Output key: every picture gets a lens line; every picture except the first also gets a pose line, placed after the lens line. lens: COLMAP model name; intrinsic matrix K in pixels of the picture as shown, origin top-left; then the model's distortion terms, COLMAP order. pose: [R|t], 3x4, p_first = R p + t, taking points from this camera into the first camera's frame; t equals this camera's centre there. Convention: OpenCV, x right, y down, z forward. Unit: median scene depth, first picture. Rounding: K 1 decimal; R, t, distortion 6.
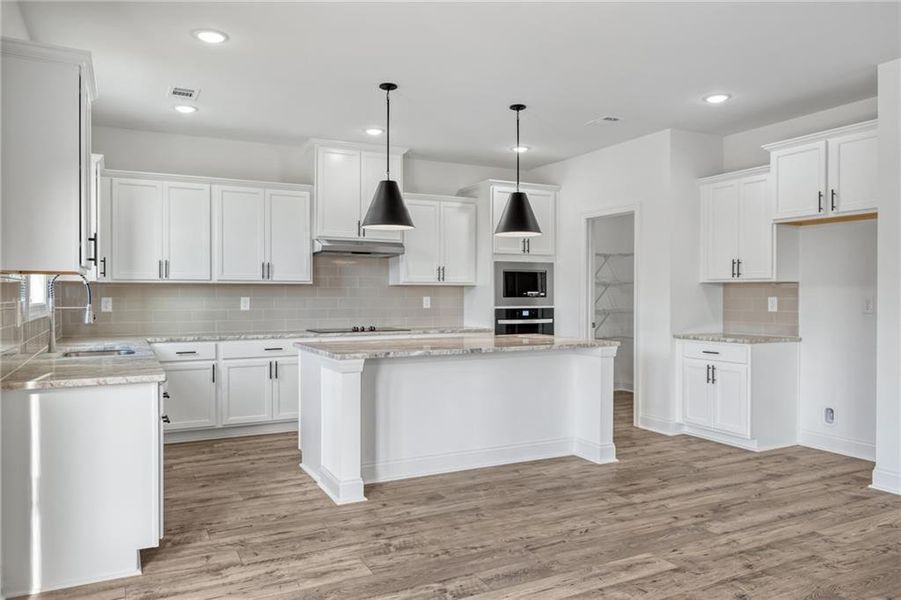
lens RADIAL K [[672.5, 0, 450.5], [0, 672.5, 300.0], [0, 0, 1]] dist [-0.005440, 0.000586]
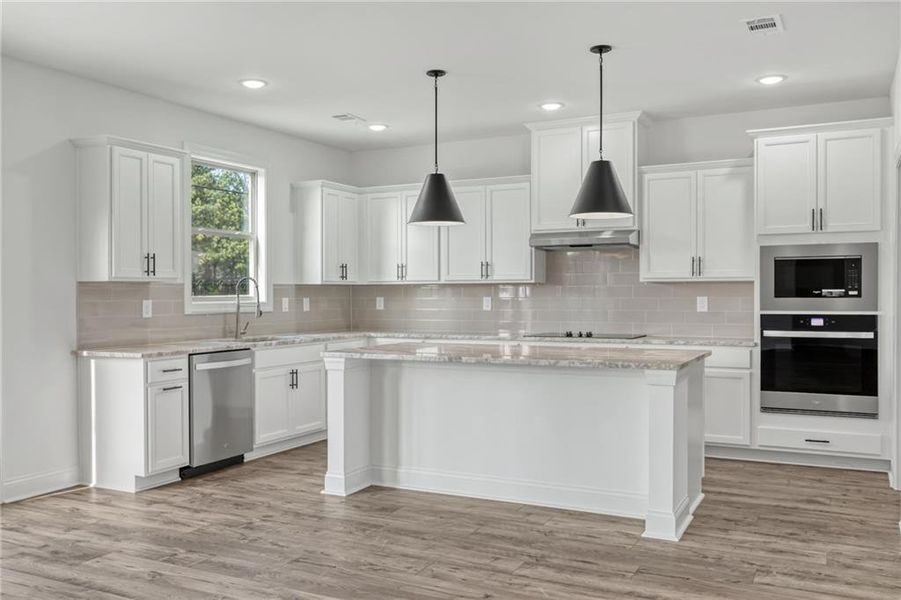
lens RADIAL K [[826.7, 0, 450.5], [0, 826.7, 300.0], [0, 0, 1]] dist [0.006629, 0.000106]
pose [[0.554632, 0.004200, -0.832085, 0.886447], [-0.003140, 0.999991, 0.002955, -0.004662], [0.832090, 0.000974, 0.554640, 0.379850]]
